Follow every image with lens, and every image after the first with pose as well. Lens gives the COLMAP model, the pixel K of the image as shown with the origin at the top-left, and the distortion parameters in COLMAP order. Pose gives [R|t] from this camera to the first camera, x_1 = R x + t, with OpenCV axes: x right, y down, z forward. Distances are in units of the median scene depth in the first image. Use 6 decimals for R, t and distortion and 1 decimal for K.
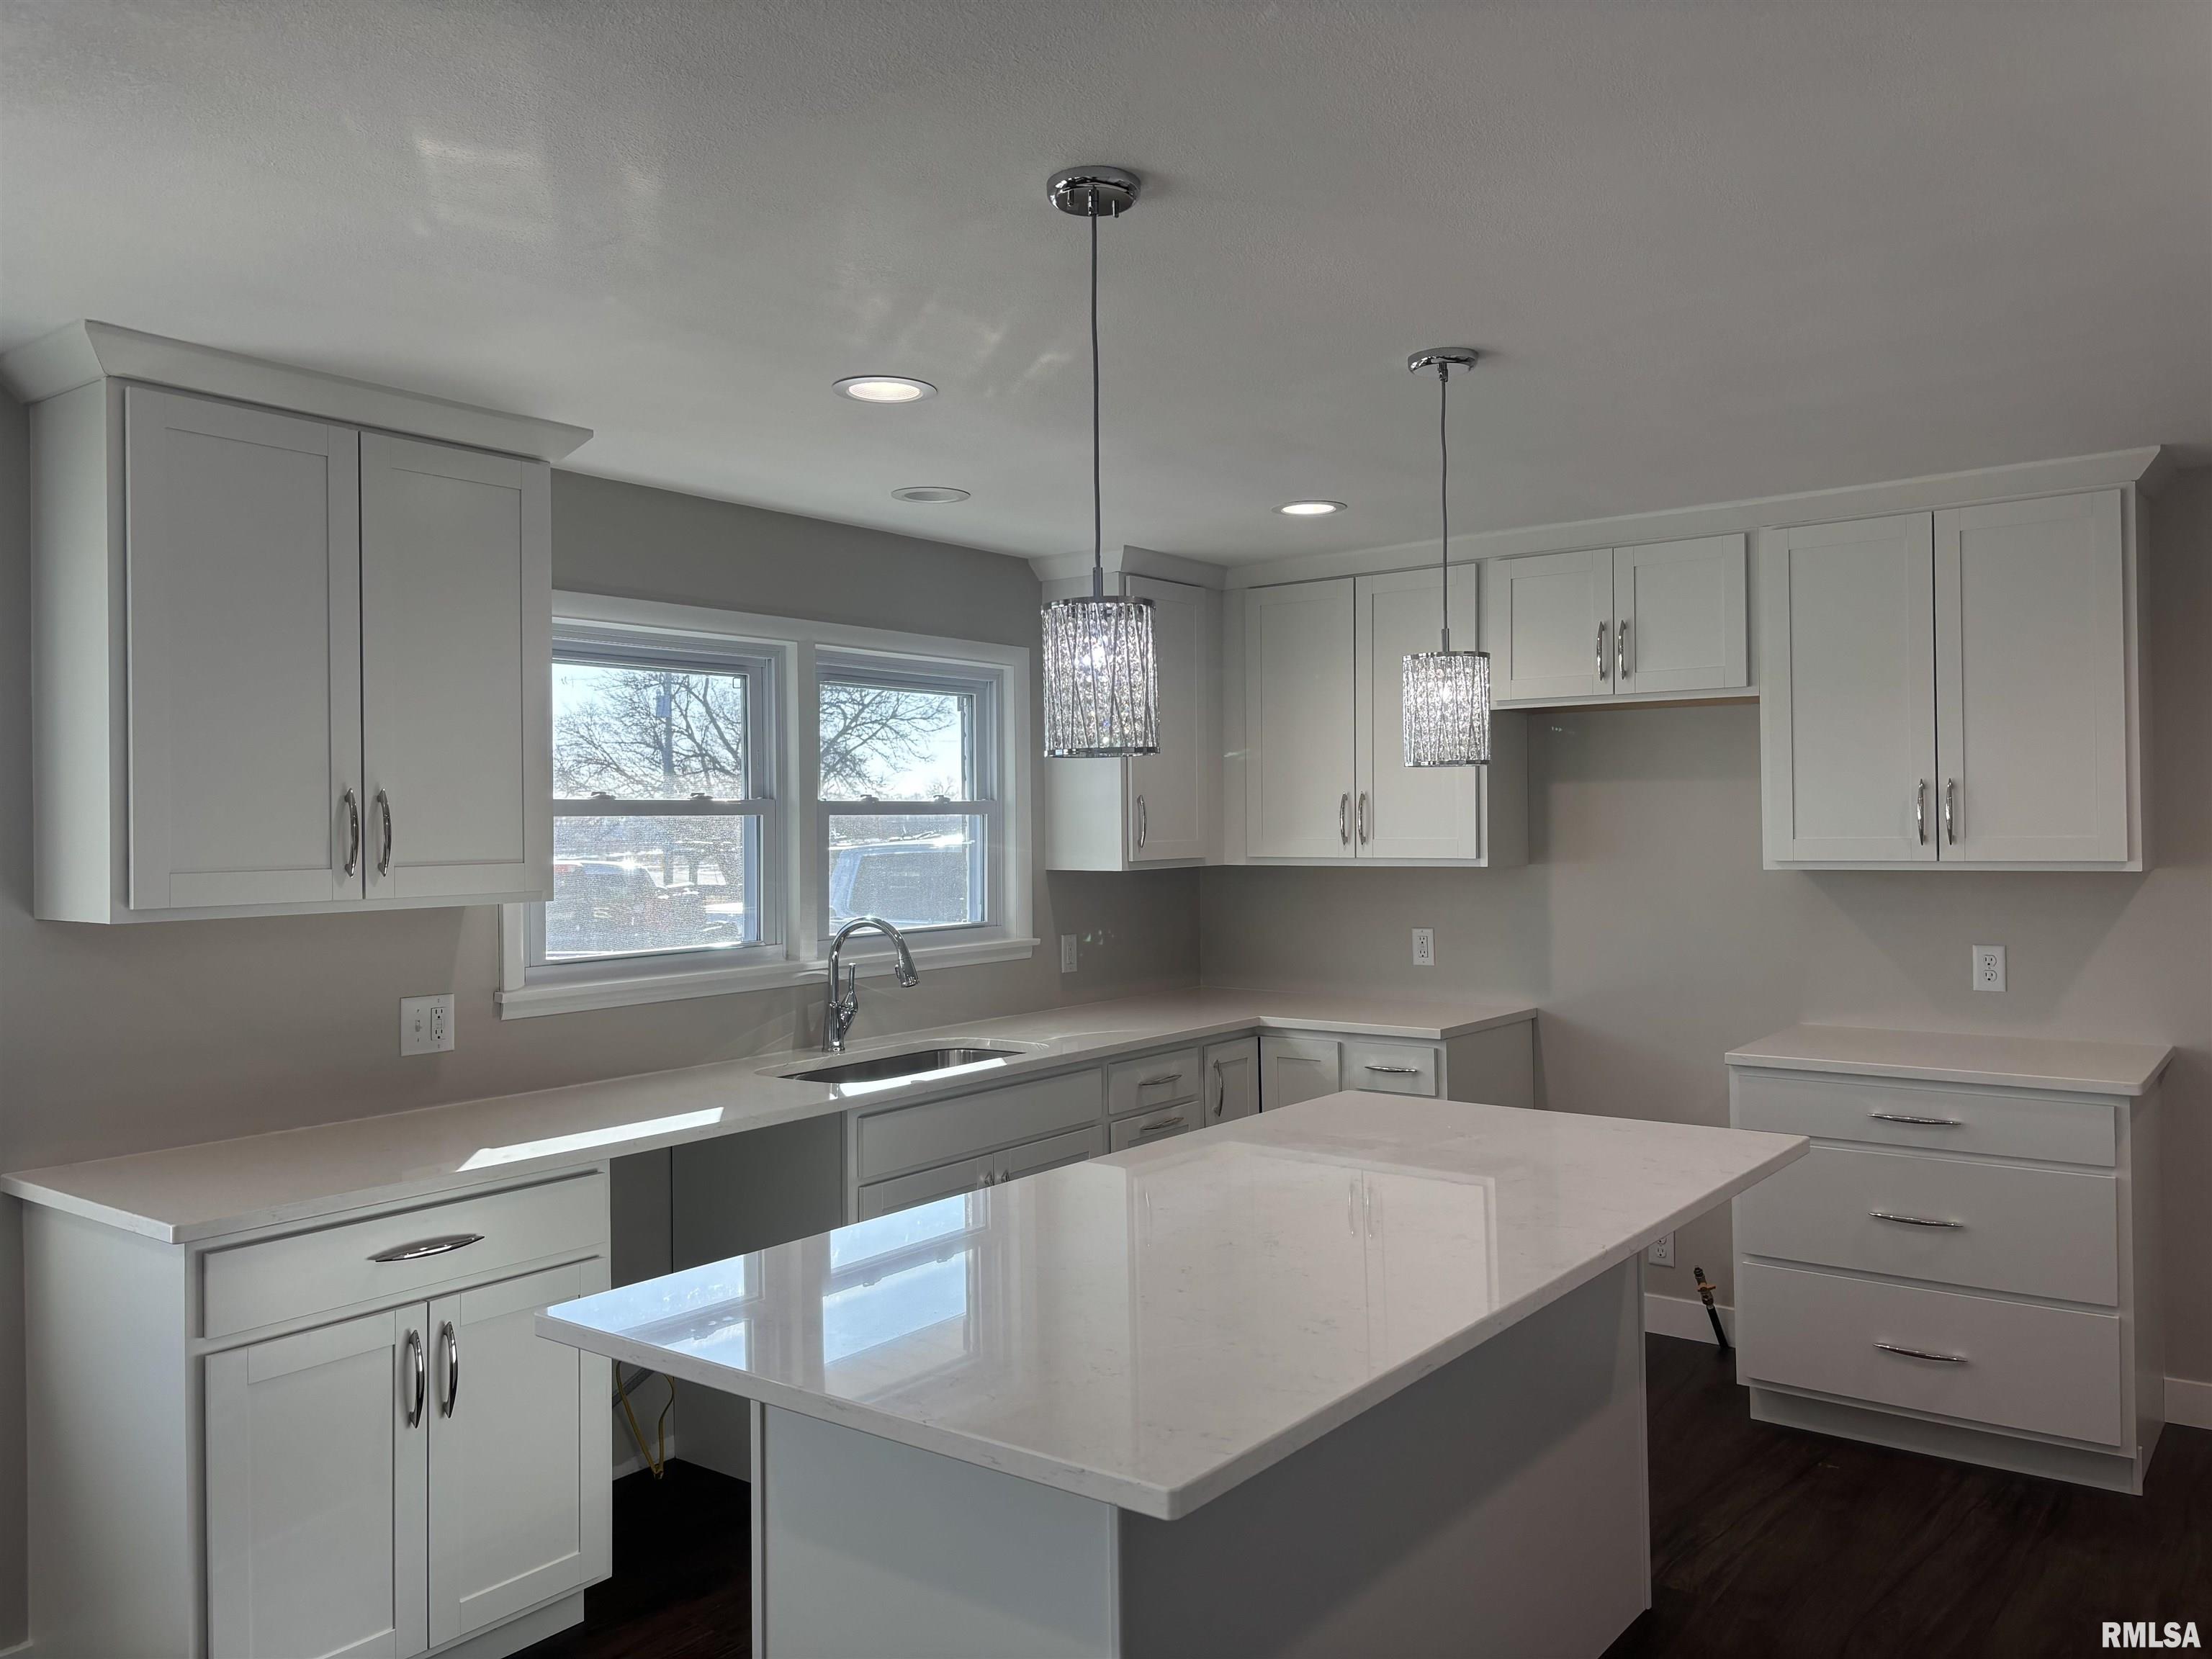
lens RADIAL K [[1659.2, 0, 1099.8], [0, 1659.2, 820.1], [0, 0, 1]] dist [0.070615, -0.082728]
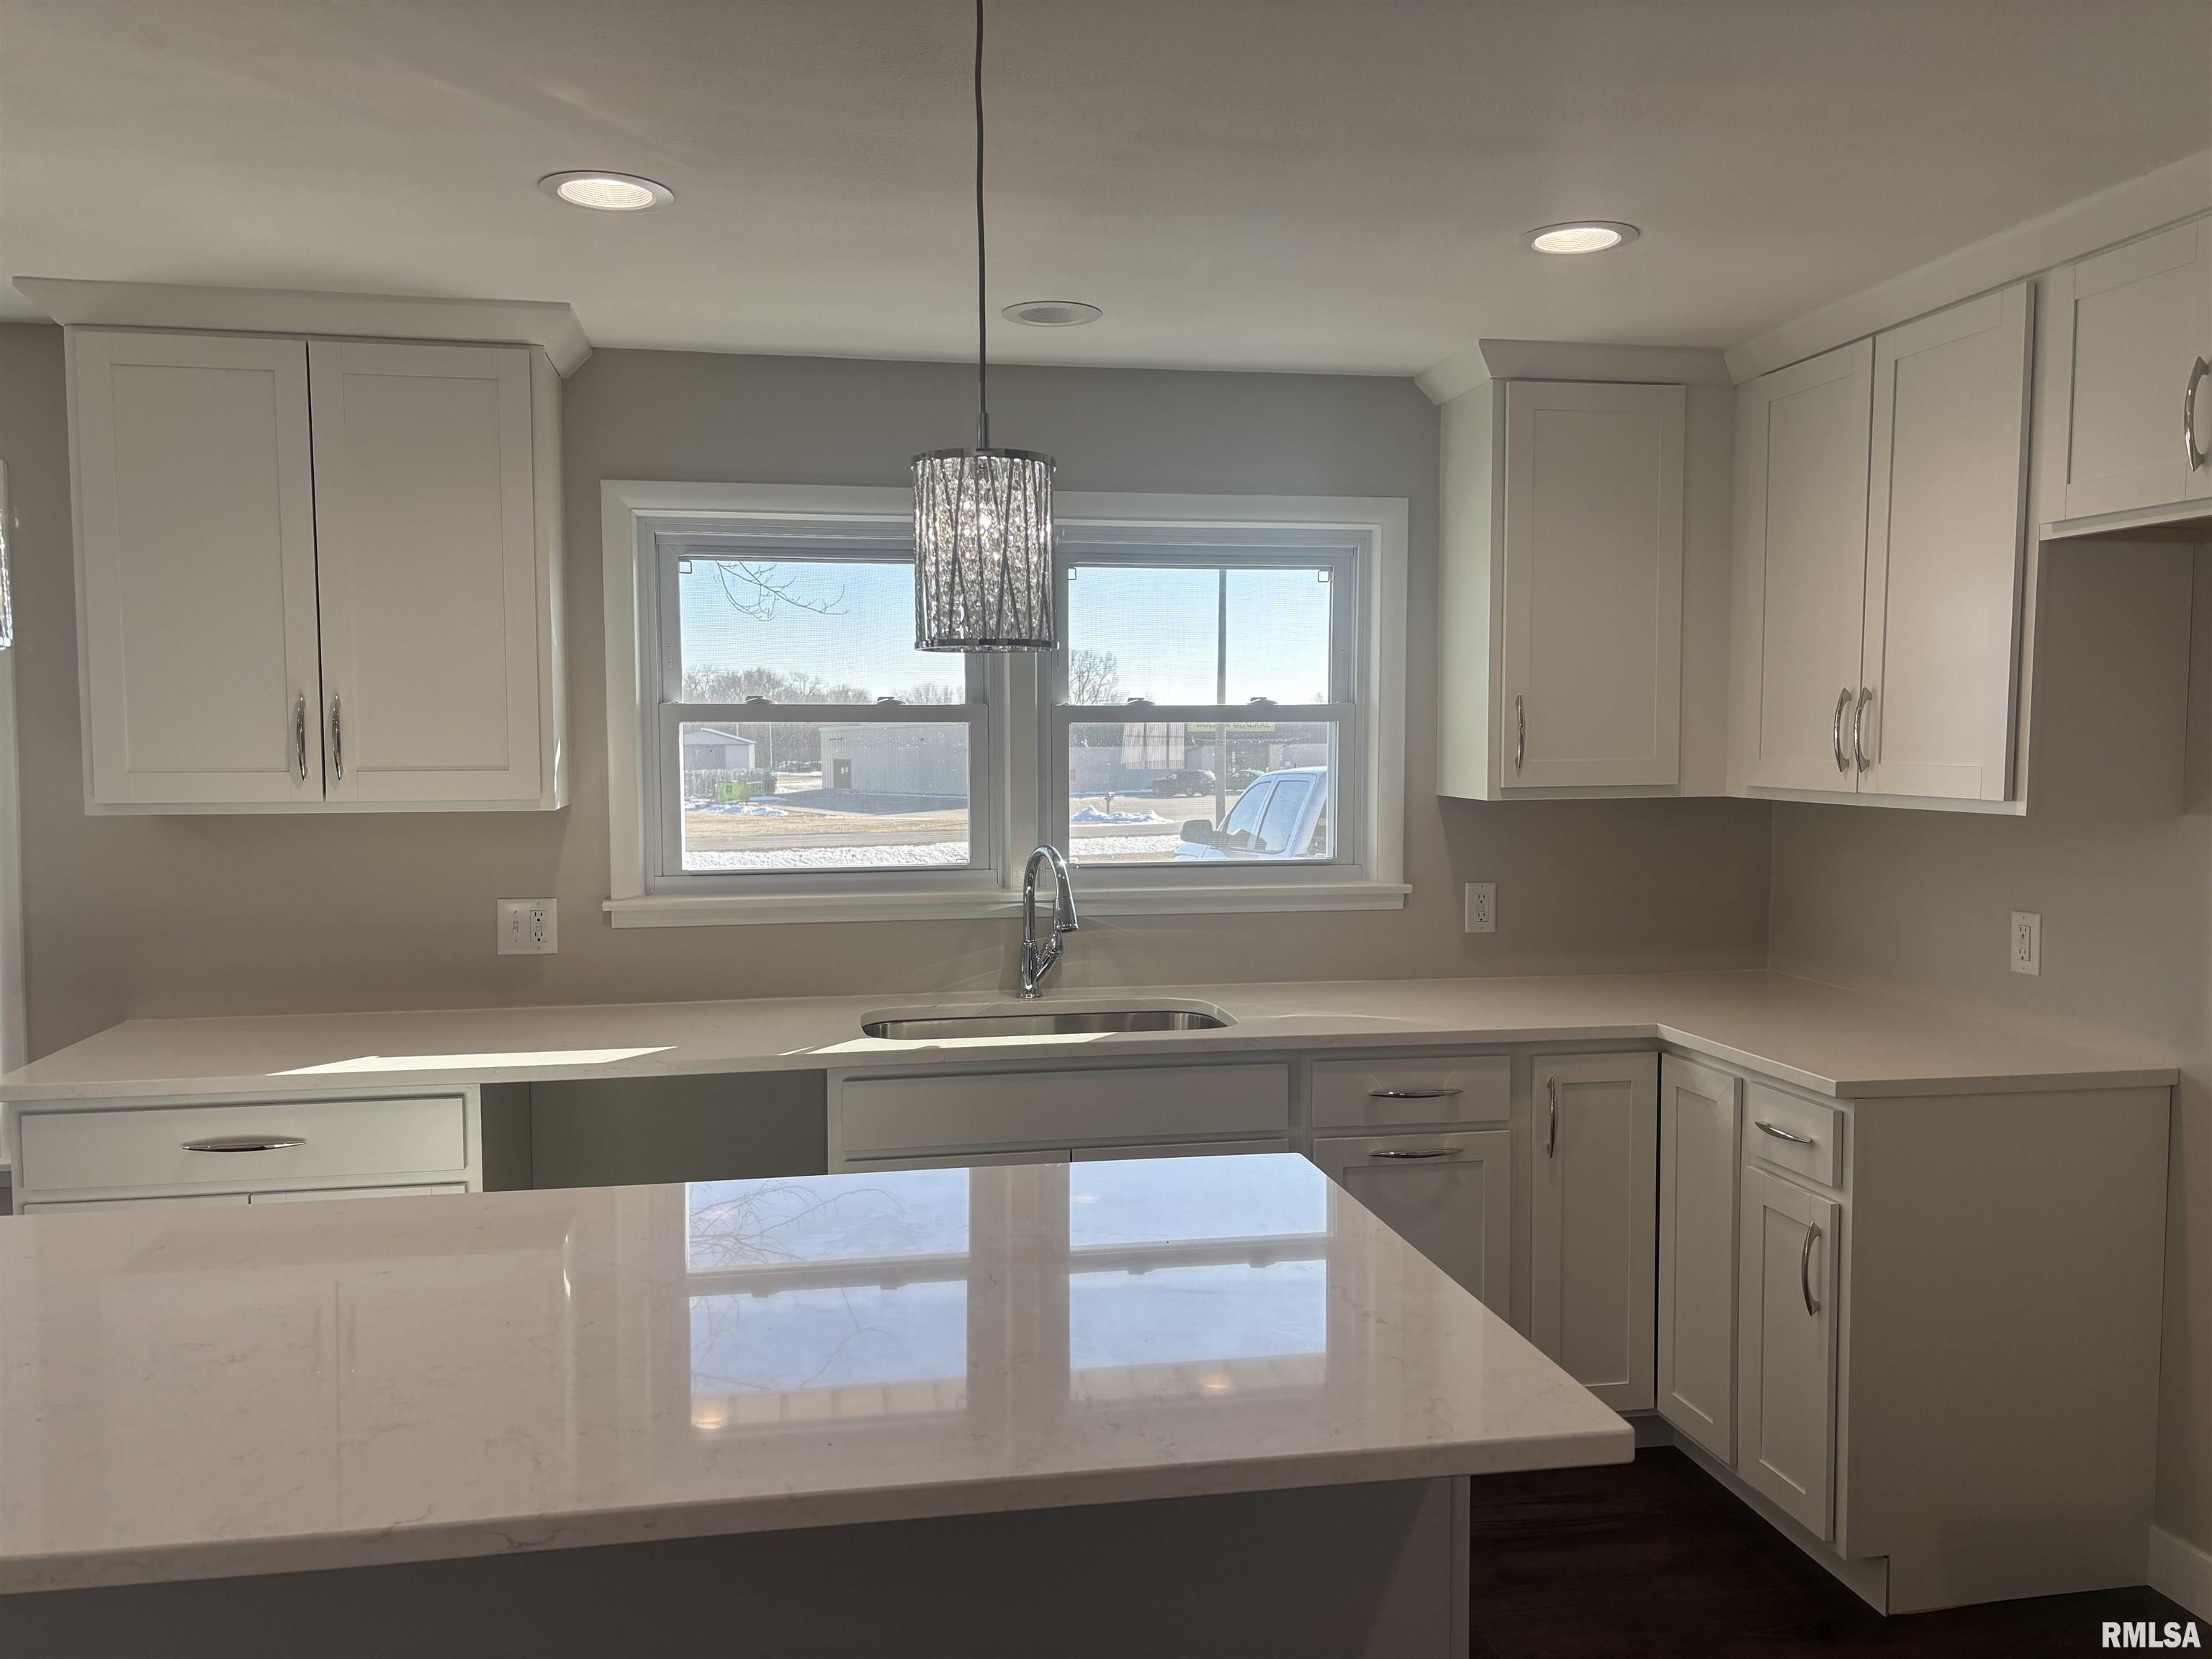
lens RADIAL K [[1659.2, 0, 1083.6], [0, 1659.2, 838.5], [0, 0, 1]] dist [0.070615, -0.082728]
pose [[0.735531, 0.052802, -0.675430, 0.454419], [-0.004668, 0.997330, 0.072884, -0.005828], [0.677475, -0.050456, 0.733814, 0.415244]]
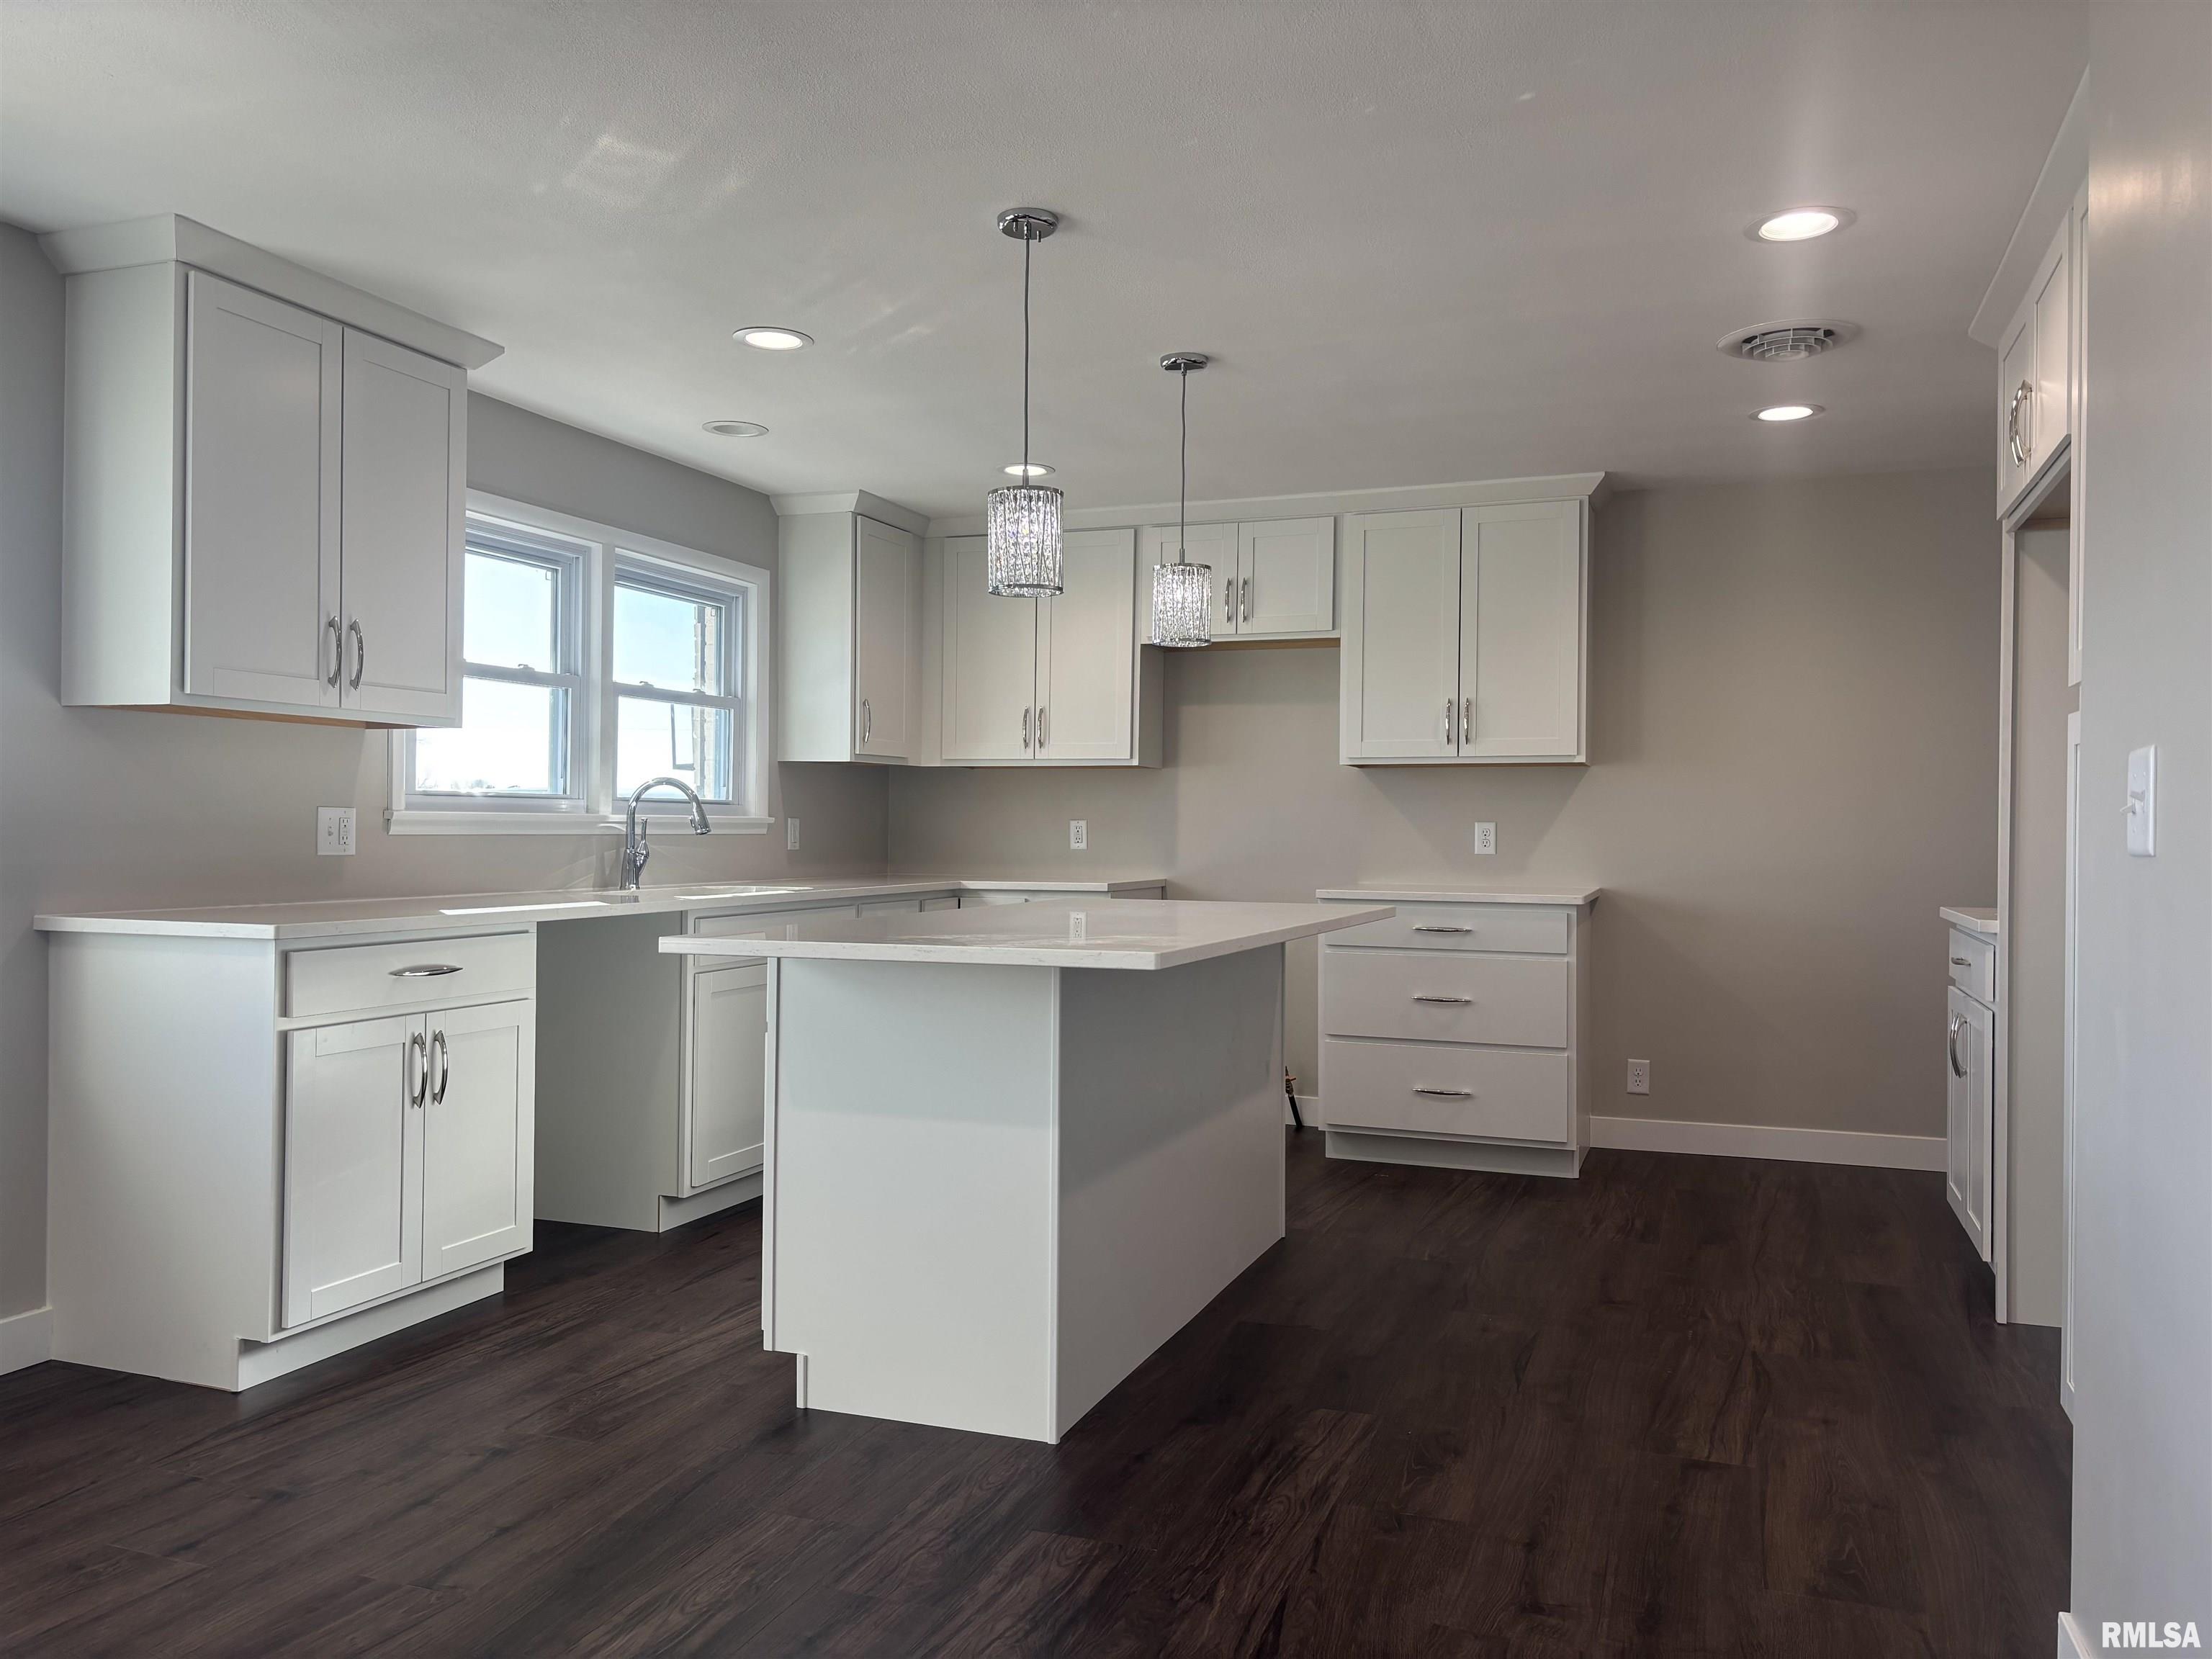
lens RADIAL K [[1659.2, 0, 1098.6], [0, 1659.2, 833.2], [0, 0, 1]] dist [0.070615, -0.082728]
pose [[0.957450, 0.021529, 0.287795, -0.192672], [-0.022979, 0.999735, 0.001659, 0.093186], [-0.287682, -0.008201, 0.957691, -0.256258]]
